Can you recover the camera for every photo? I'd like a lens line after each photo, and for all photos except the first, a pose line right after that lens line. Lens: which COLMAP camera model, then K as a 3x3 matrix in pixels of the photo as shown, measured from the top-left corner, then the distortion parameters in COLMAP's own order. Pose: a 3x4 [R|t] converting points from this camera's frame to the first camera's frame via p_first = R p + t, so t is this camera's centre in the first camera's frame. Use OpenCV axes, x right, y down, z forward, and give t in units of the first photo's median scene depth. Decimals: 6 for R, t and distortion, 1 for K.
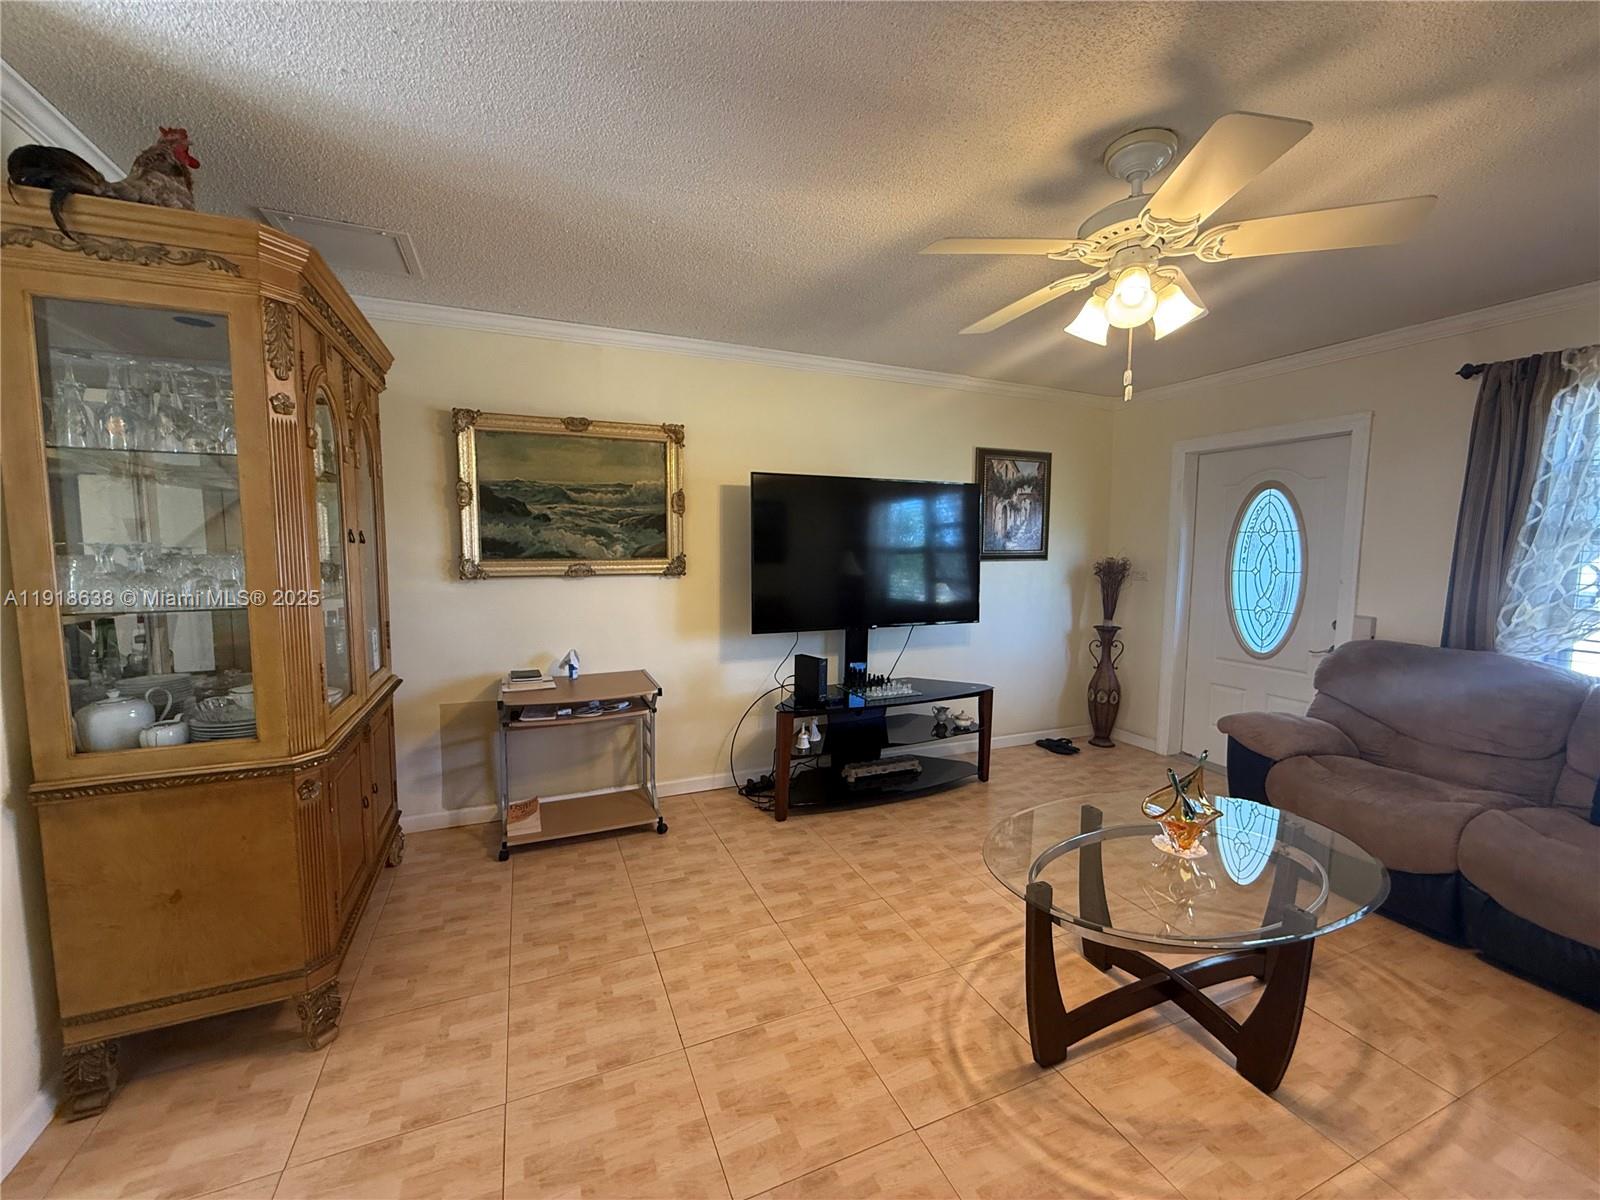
lens RADIAL K [[639.6, 0, 791.8], [0, 639.6, 598.8], [0, 0, 1]] dist [-0.002027, 0.000688]
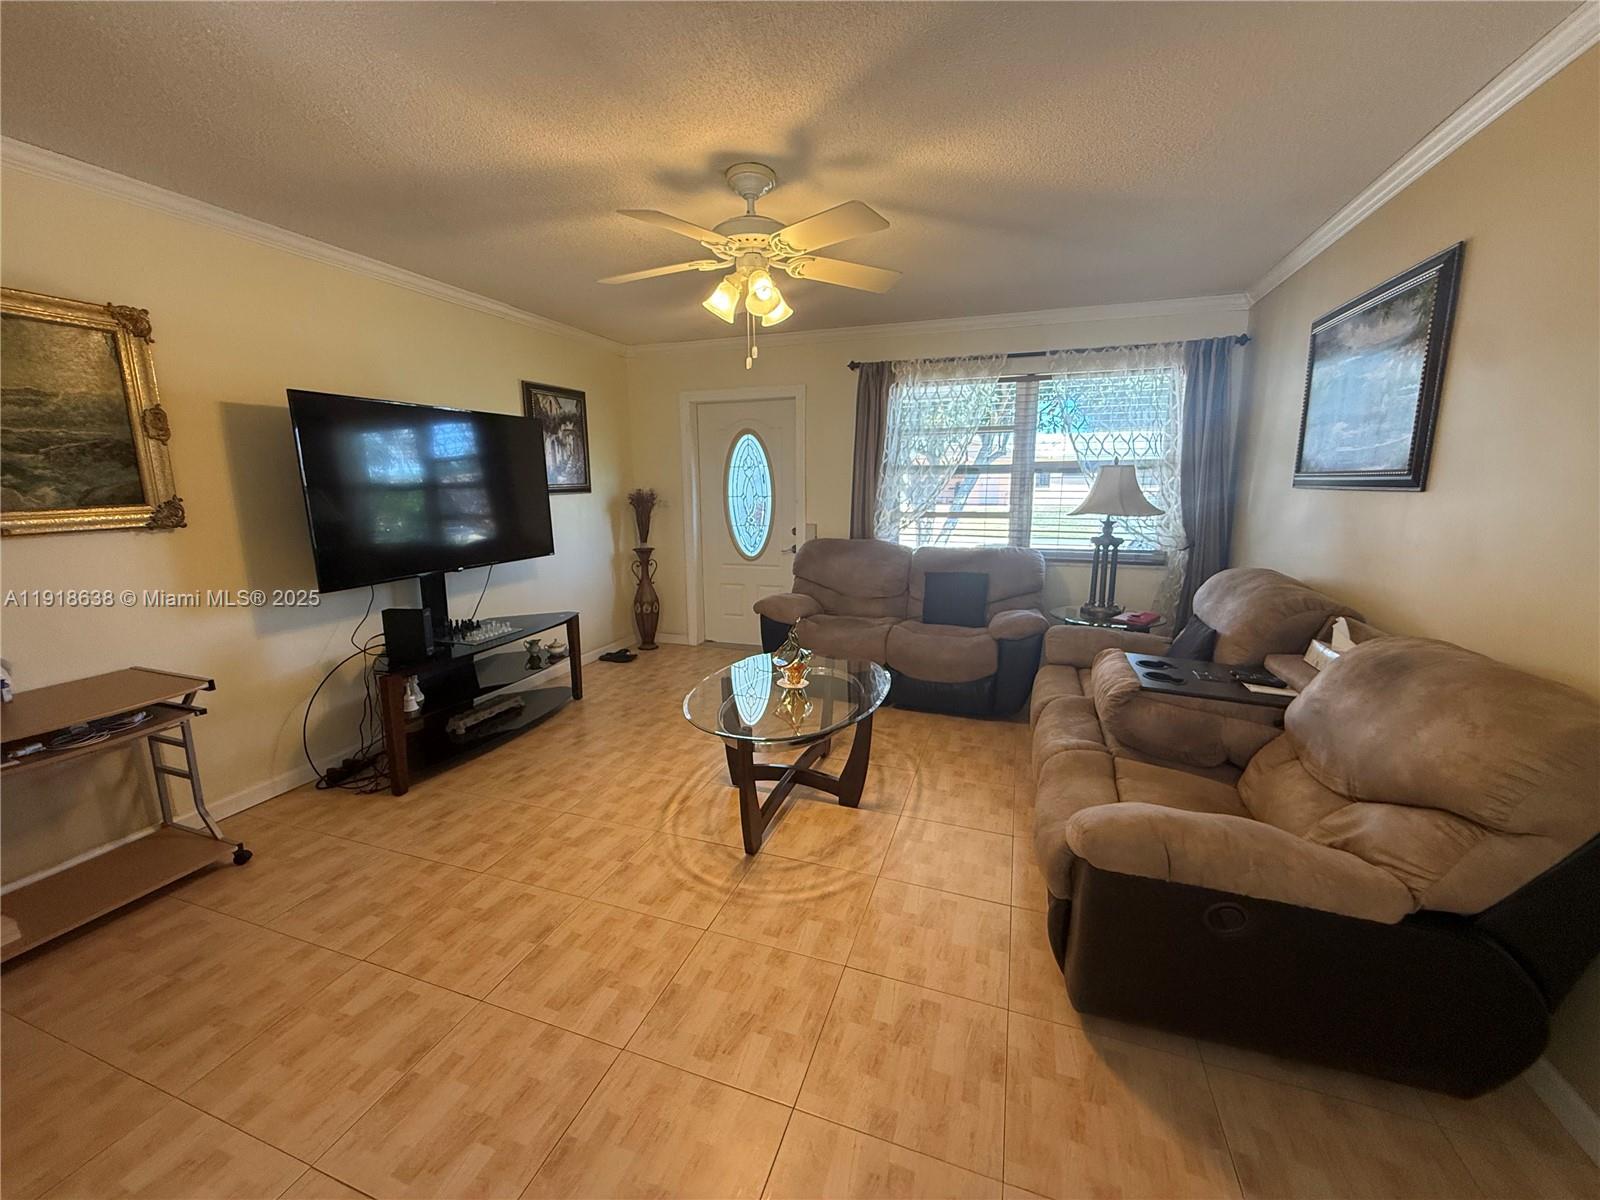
lens RADIAL K [[639.6, 0, 793.9], [0, 639.6, 598.8], [0, 0, 1]] dist [-0.002027, 0.000688]
pose [[0.672795, -0.148470, 0.724779, -0.278892], [0.074240, 0.988260, 0.133528, -0.002525], [-0.736095, -0.036030, 0.675919, 0.001766]]
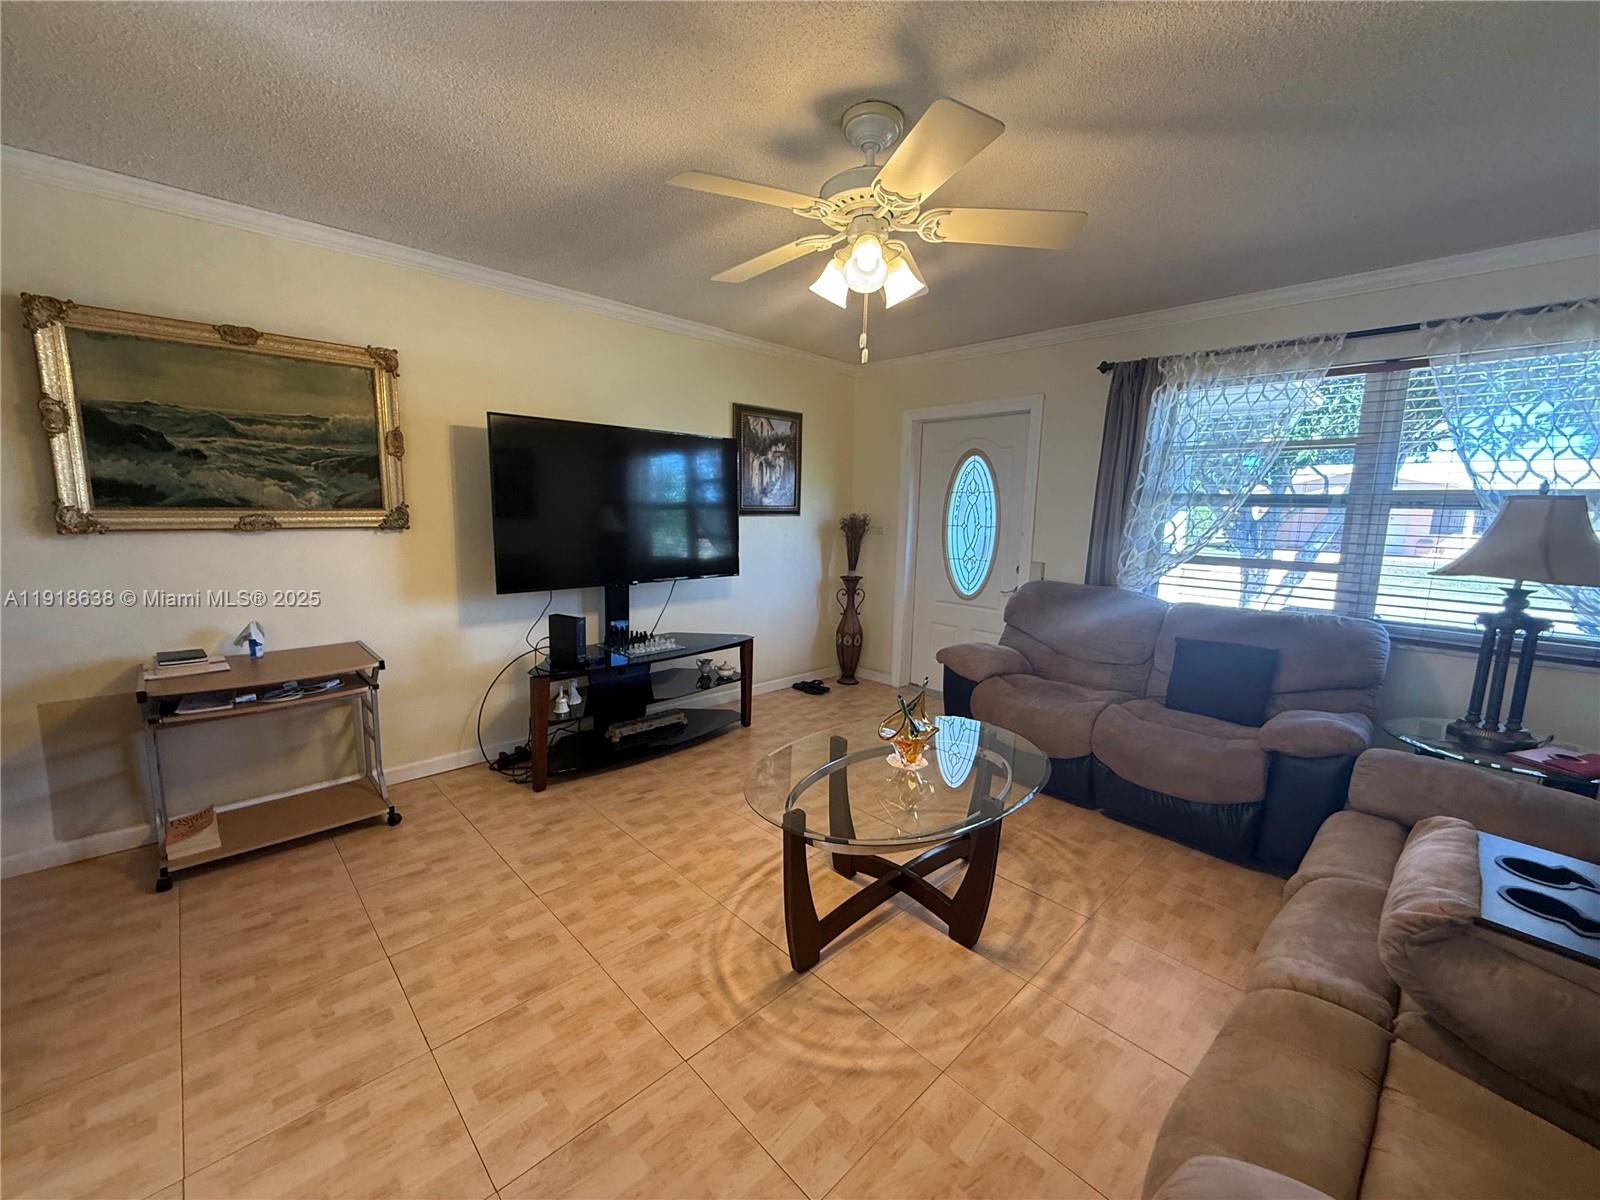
lens RADIAL K [[639.6, 0, 792.9], [0, 639.6, 599.1], [0, 0, 1]] dist [-0.002027, 0.000688]
pose [[0.933791, -0.038959, 0.355692, 0.007890], [0.015489, 0.997524, 0.068595, 0.007285], [-0.357484, -0.058544, 0.932082, 0.007123]]
